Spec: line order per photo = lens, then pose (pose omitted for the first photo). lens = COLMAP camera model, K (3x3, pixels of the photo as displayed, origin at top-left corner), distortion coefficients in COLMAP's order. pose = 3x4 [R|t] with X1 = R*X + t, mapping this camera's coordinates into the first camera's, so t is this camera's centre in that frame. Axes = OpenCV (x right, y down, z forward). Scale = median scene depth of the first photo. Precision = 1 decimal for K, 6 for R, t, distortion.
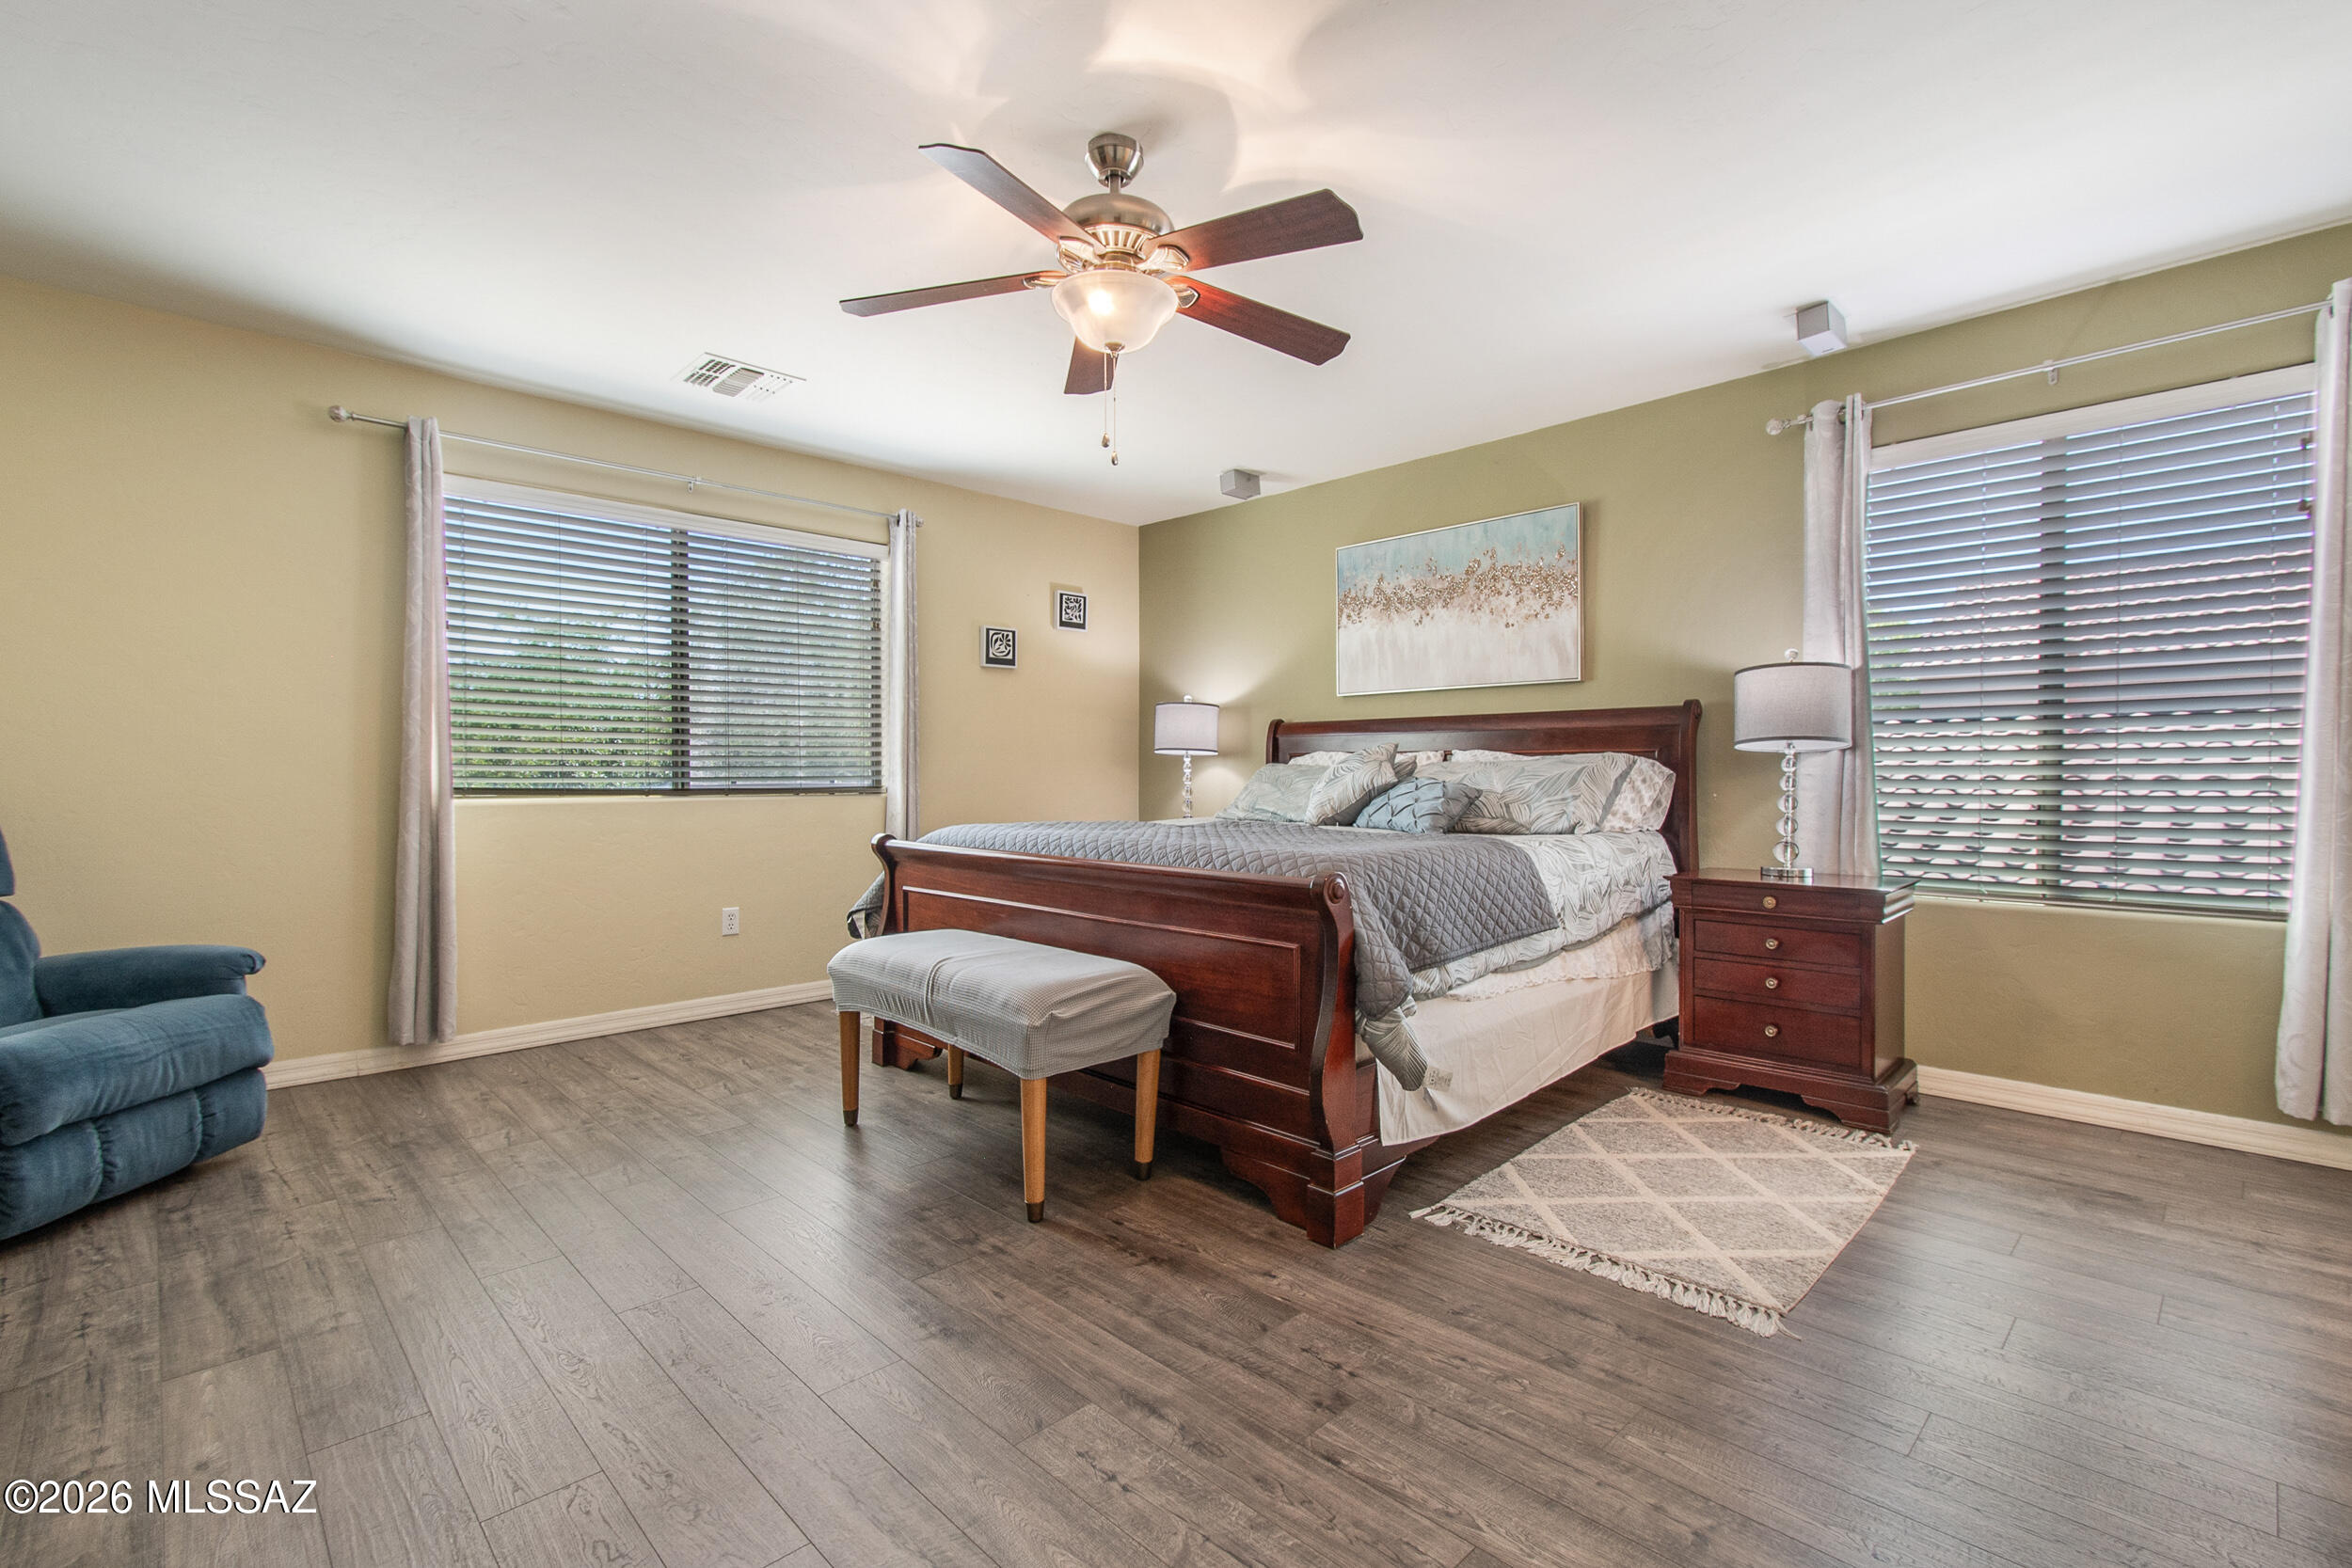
lens RADIAL K [[1061.5, 0, 1179.8], [0, 1061.5, 787.2], [0, 0, 1]] dist [0.009507, -0.000929]
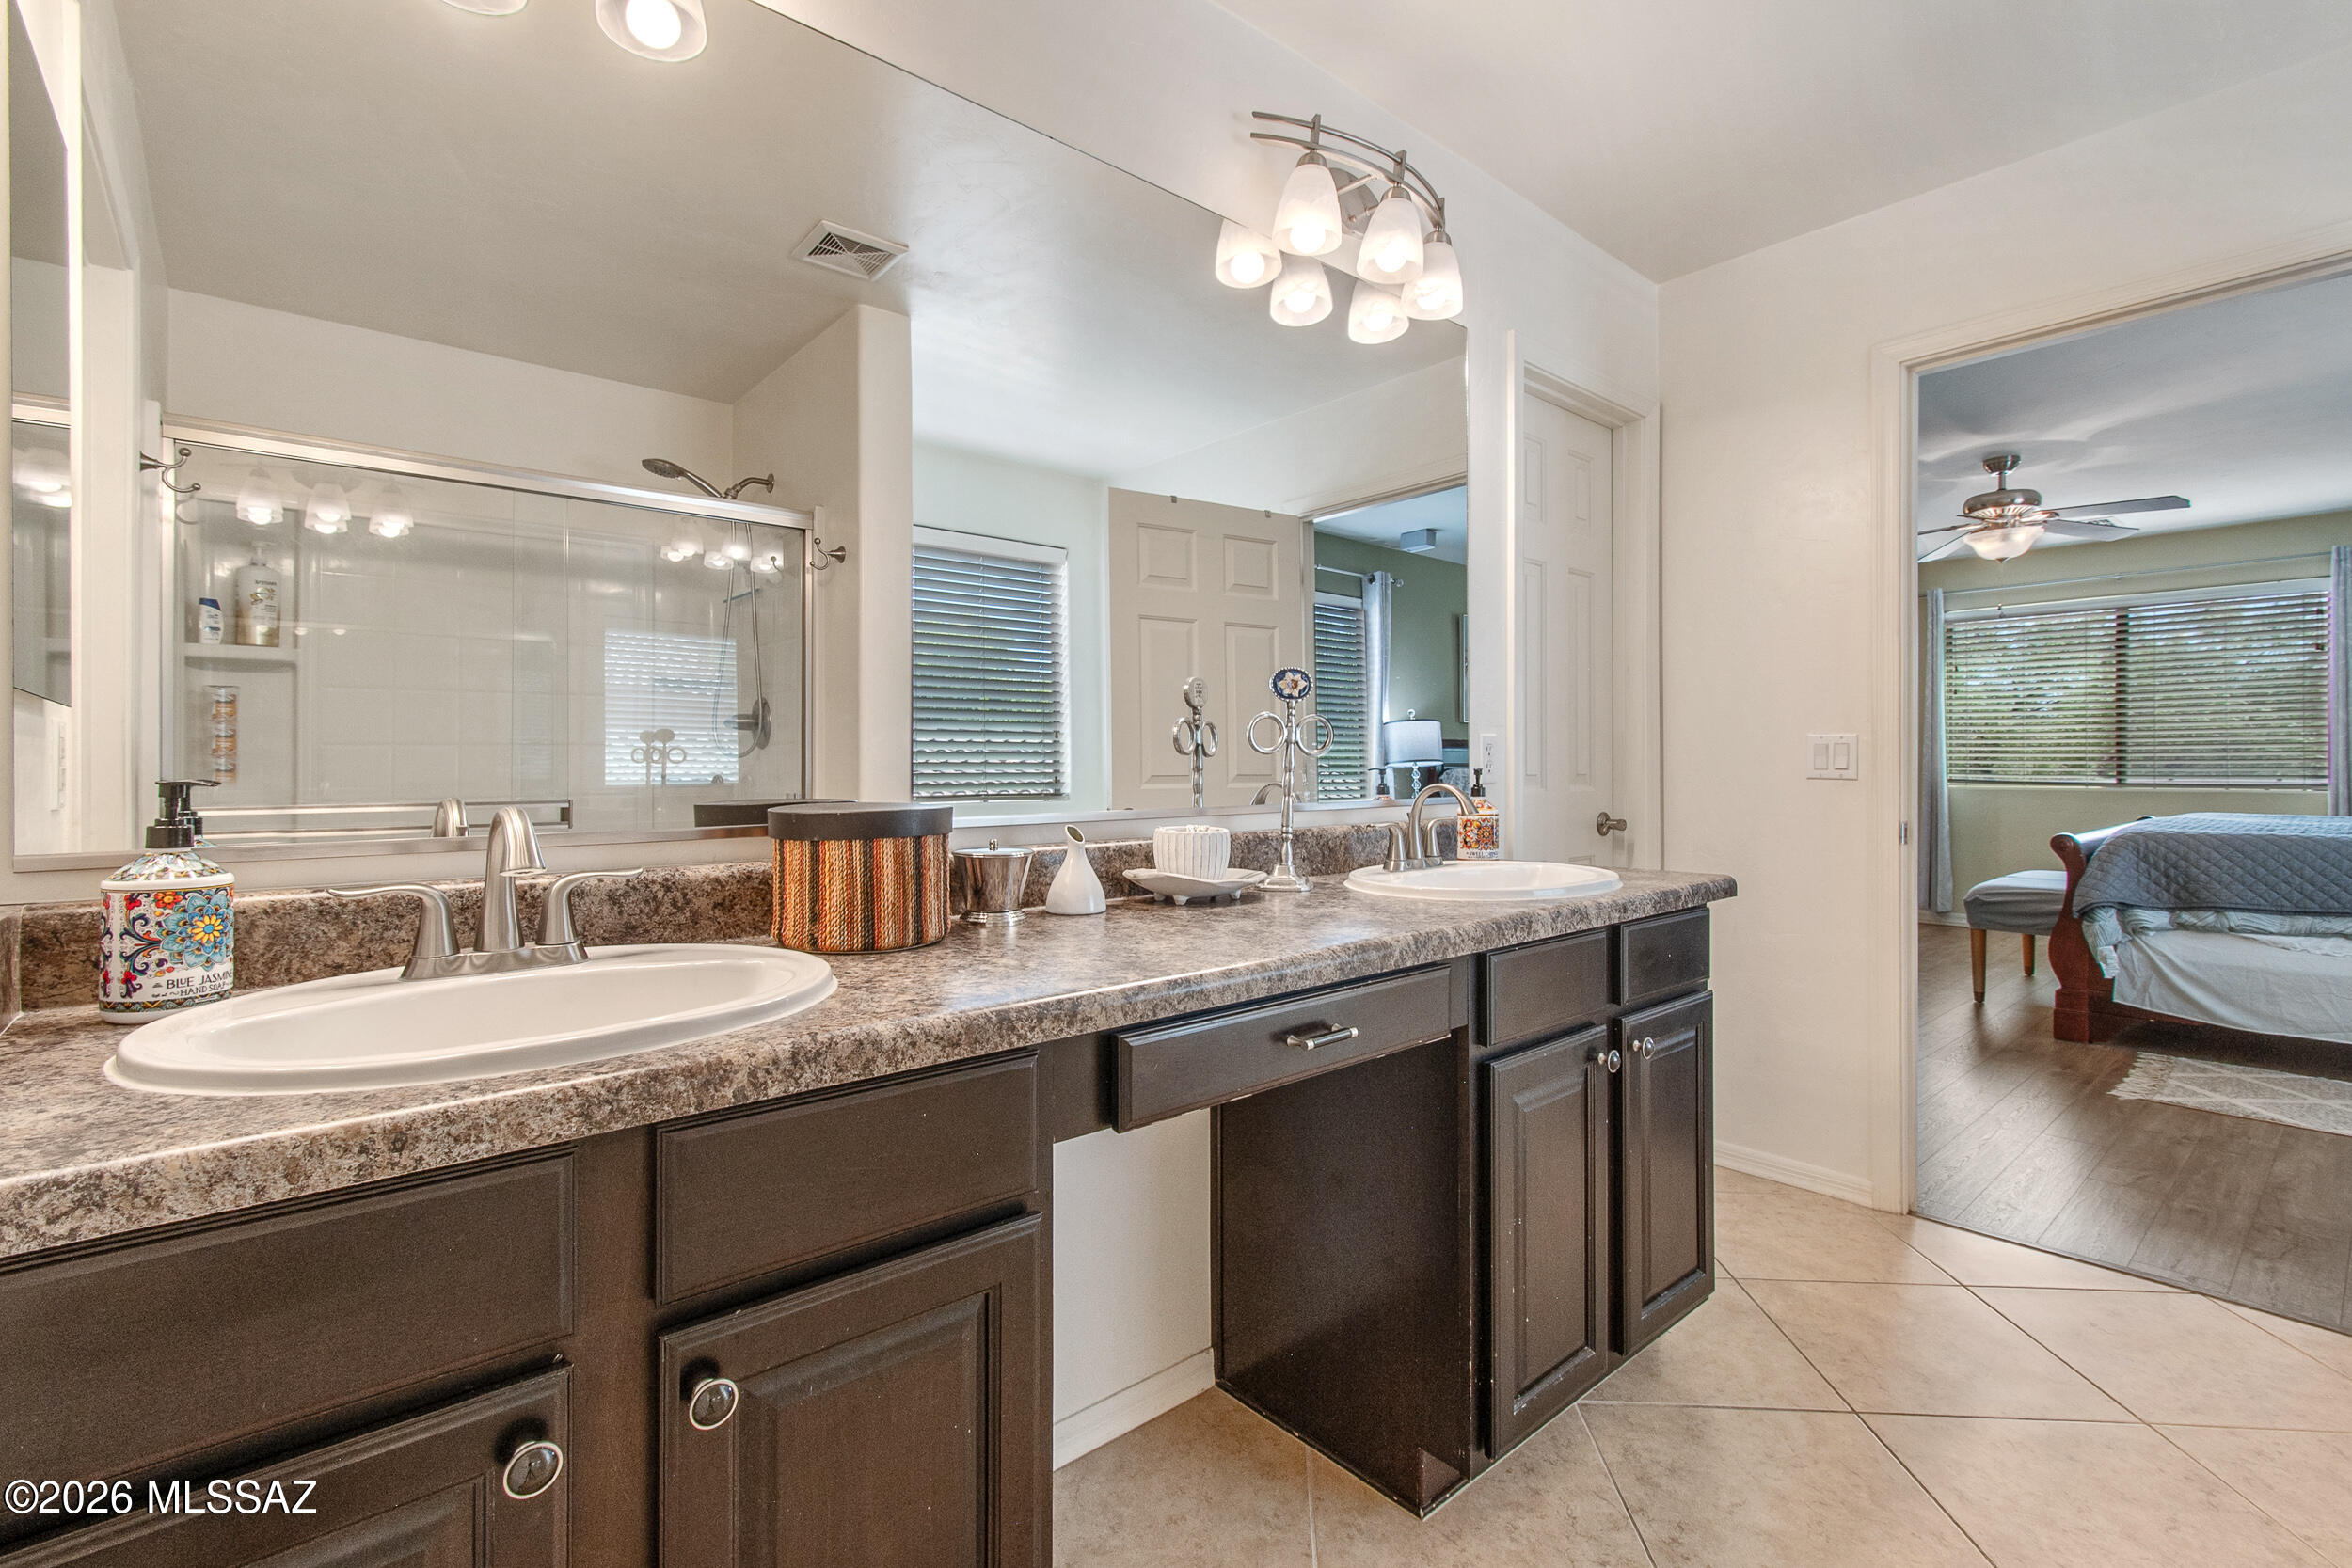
lens RADIAL K [[1061.5, 0, 1167.9], [0, 1061.5, 764.2], [0, 0, 1]] dist [0.009507, -0.000929]
pose [[-0.065062, 0.002475, -0.997878, 1.158715], [-0.009293, 0.999952, 0.003086, -0.017746], [0.997838, 0.009474, -0.065036, -0.229812]]
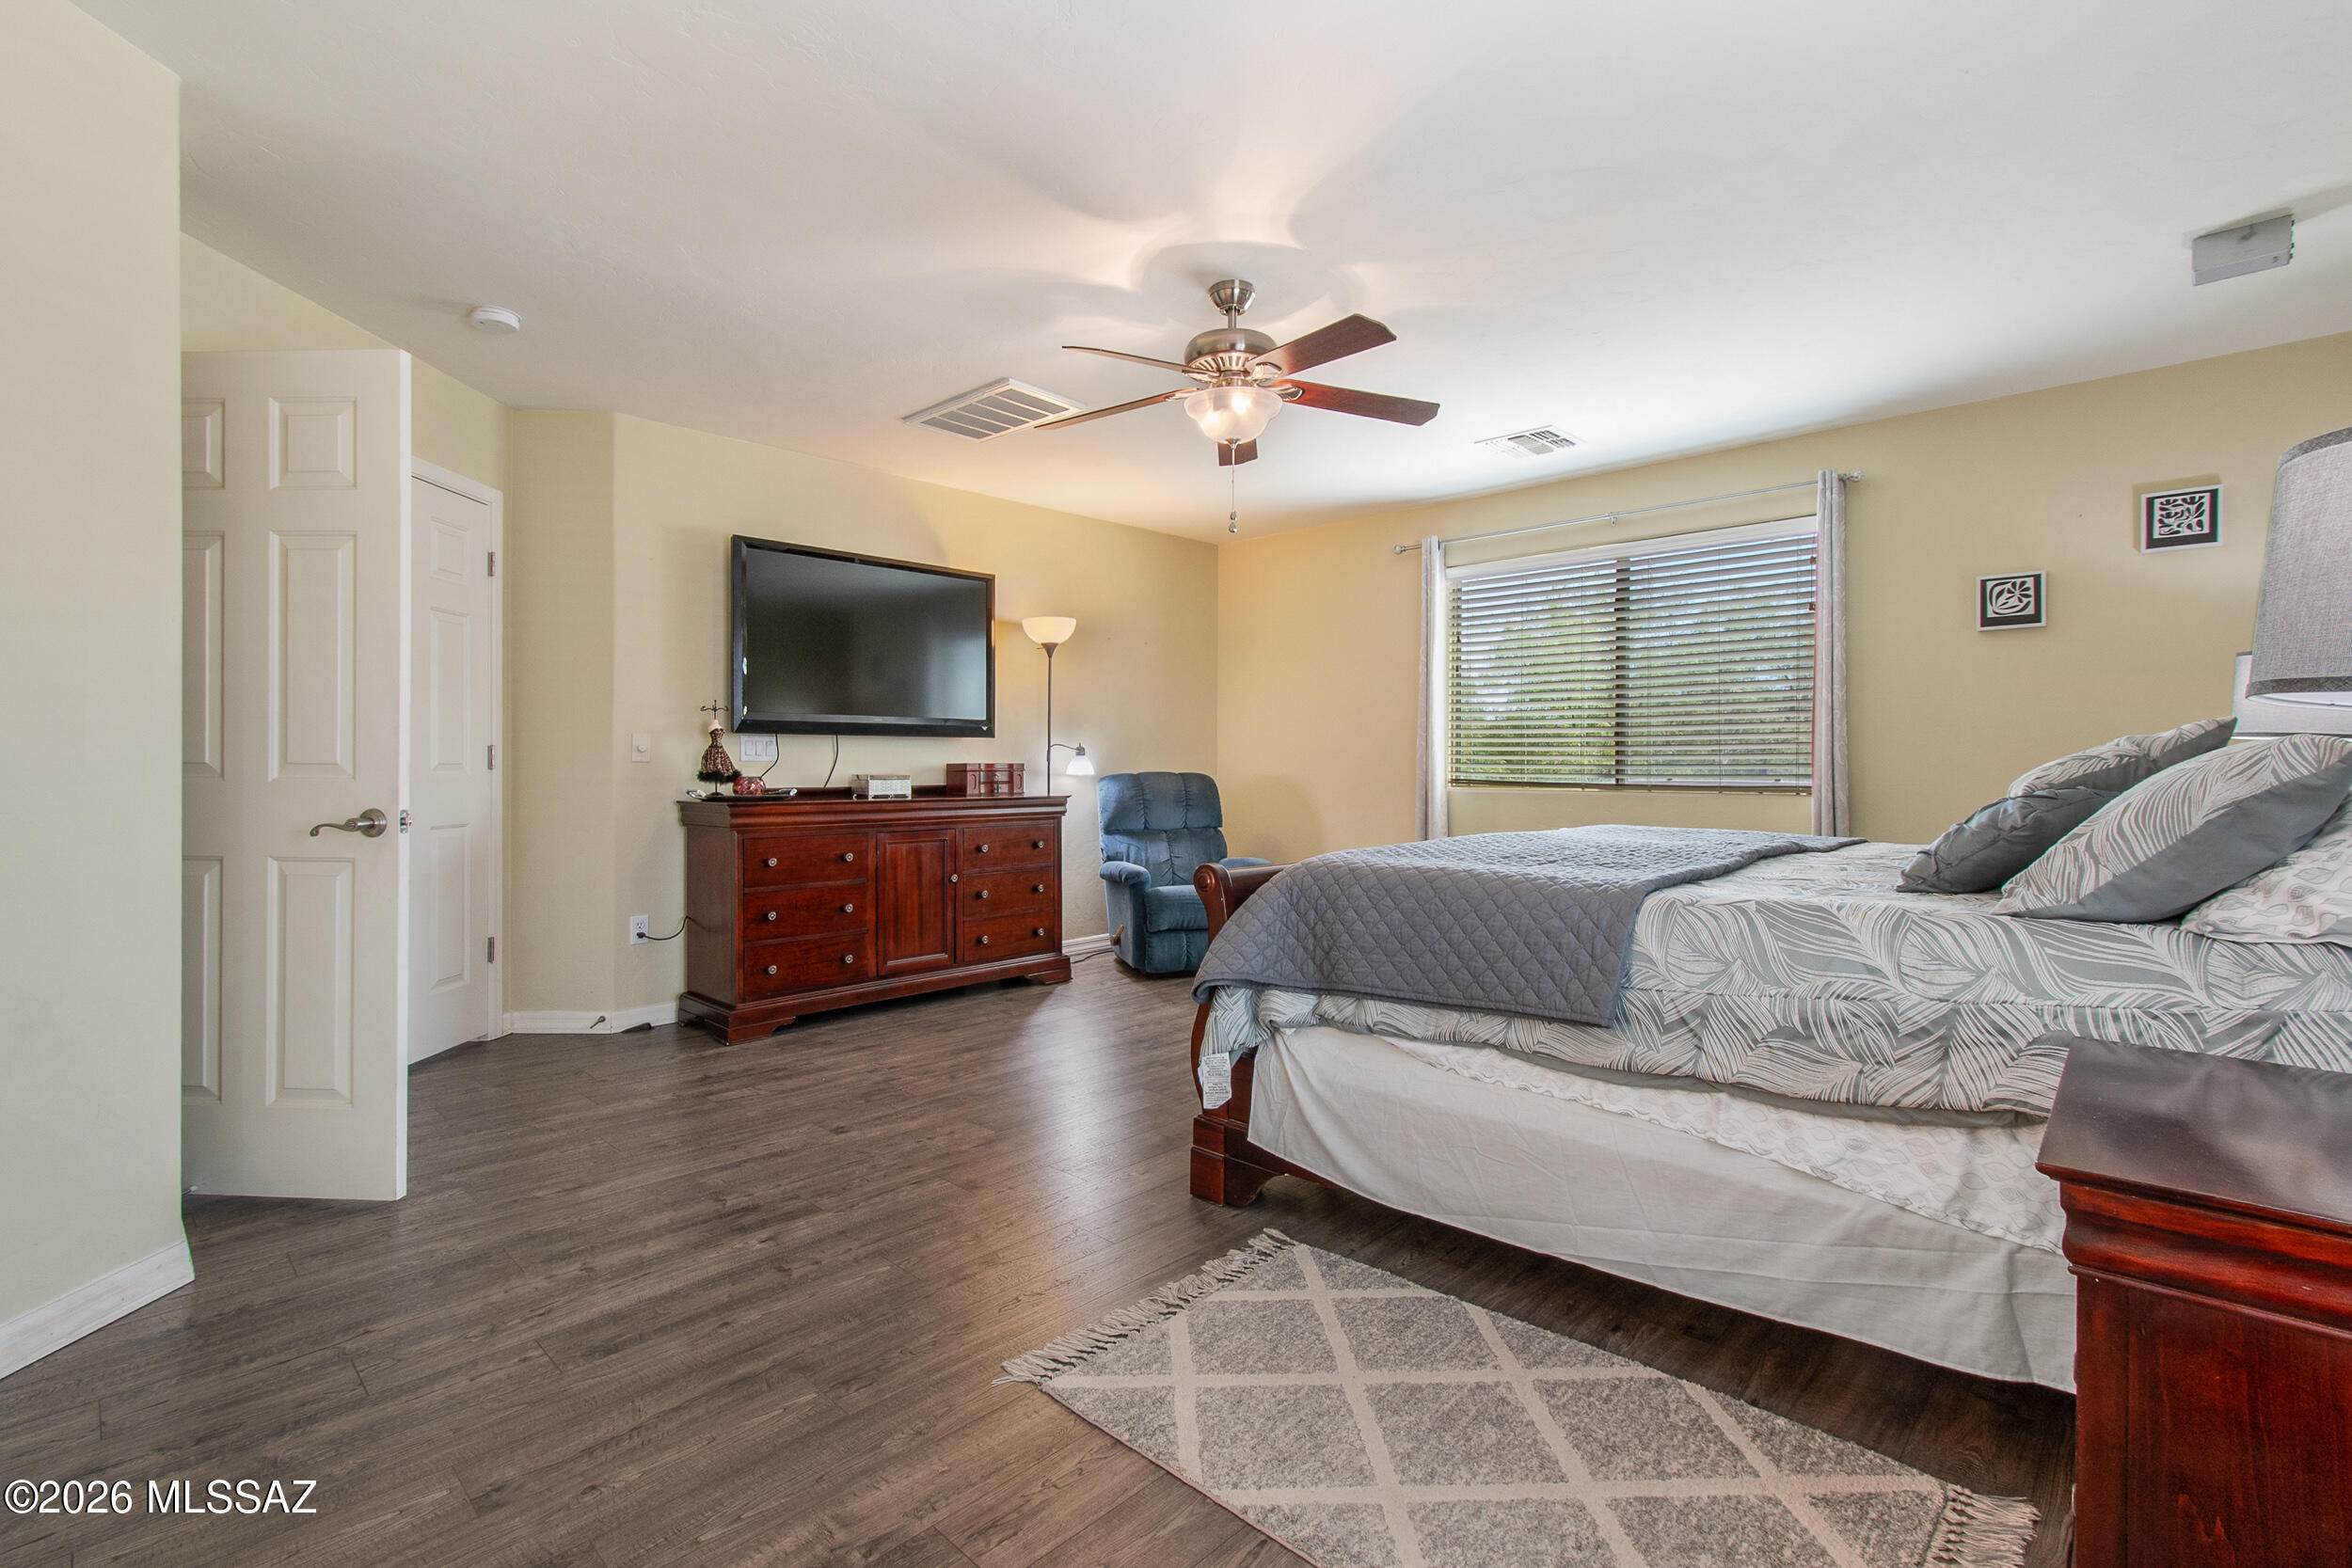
lens RADIAL K [[1061.5, 0, 1177.9], [0, 1061.5, 768.1], [0, 0, 1]] dist [0.009507, -0.000929]
pose [[0.026628, 0.004758, -0.999634, 0.706926], [-0.015006, 0.999878, 0.004360, -0.014435], [0.999533, 0.014884, 0.026696, 0.524790]]
